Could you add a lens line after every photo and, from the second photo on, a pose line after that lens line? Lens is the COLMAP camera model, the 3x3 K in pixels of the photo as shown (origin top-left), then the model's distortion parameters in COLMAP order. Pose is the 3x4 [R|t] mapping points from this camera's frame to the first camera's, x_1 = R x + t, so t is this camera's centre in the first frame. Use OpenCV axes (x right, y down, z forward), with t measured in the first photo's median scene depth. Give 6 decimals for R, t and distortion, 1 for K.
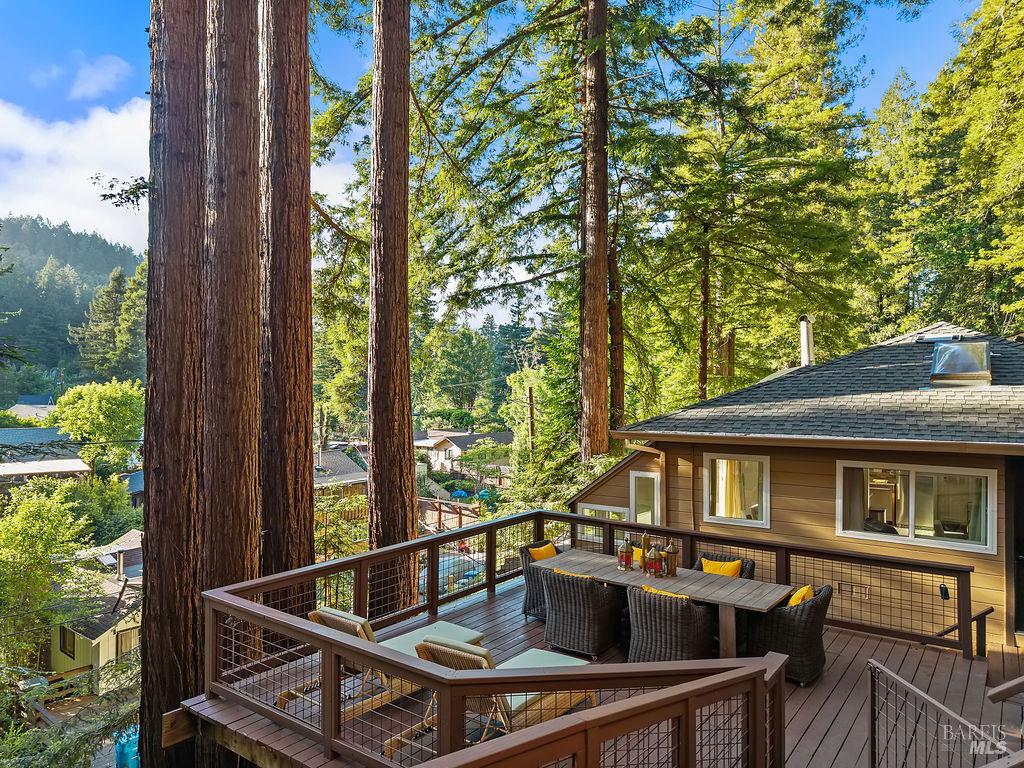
lens RADIAL K [[688.7, 0, 513.1], [0, 688.7, 386.9], [0, 0, 1]] dist [0.048015, -0.052086]
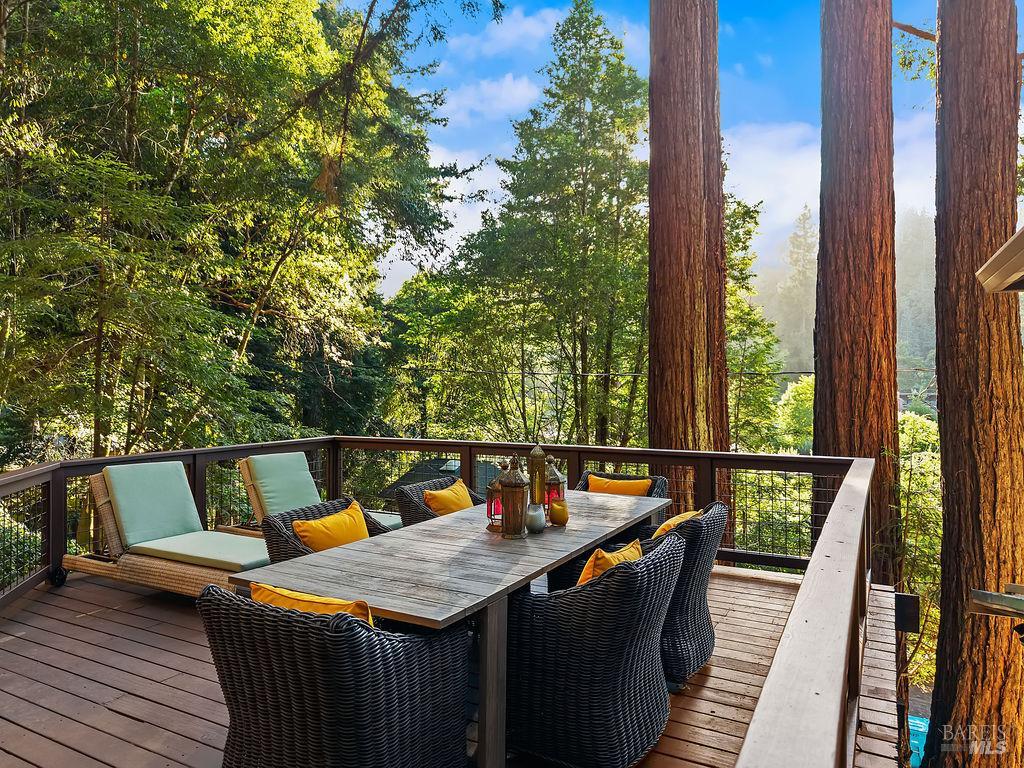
lens RADIAL K [[702.2, 0, 512.0], [0, 702.2, 384.0], [0, 0, 1]] dist [0.006606, -0.004732]
pose [[0.138737, -0.009653, -0.990282, 0.474342], [0.002015, 0.999953, -0.009464, 0.123783], [0.990327, -0.000683, 0.138750, 0.648177]]
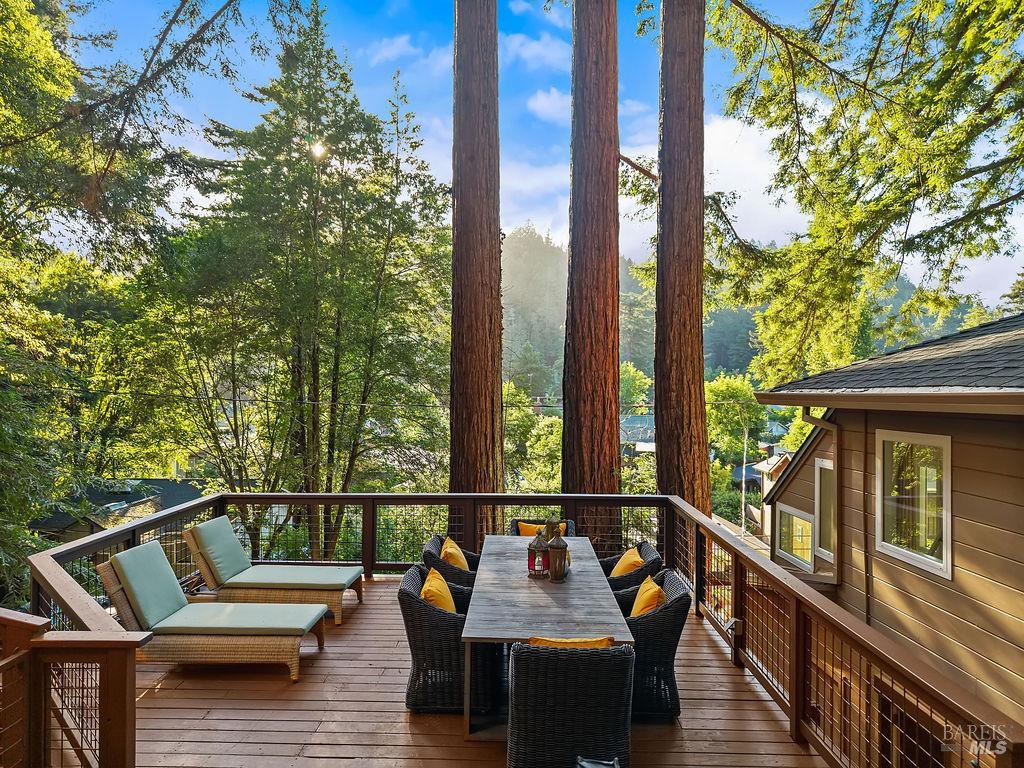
lens RADIAL K [[688.7, 0, 513.1], [0, 688.7, 386.9], [0, 0, 1]] dist [0.048015, -0.052086]
pose [[0.587222, -0.000741, -0.809426, 0.523995], [-0.003168, 0.999990, -0.003213, 0.058546], [0.809420, 0.004451, 0.587213, 0.389206]]
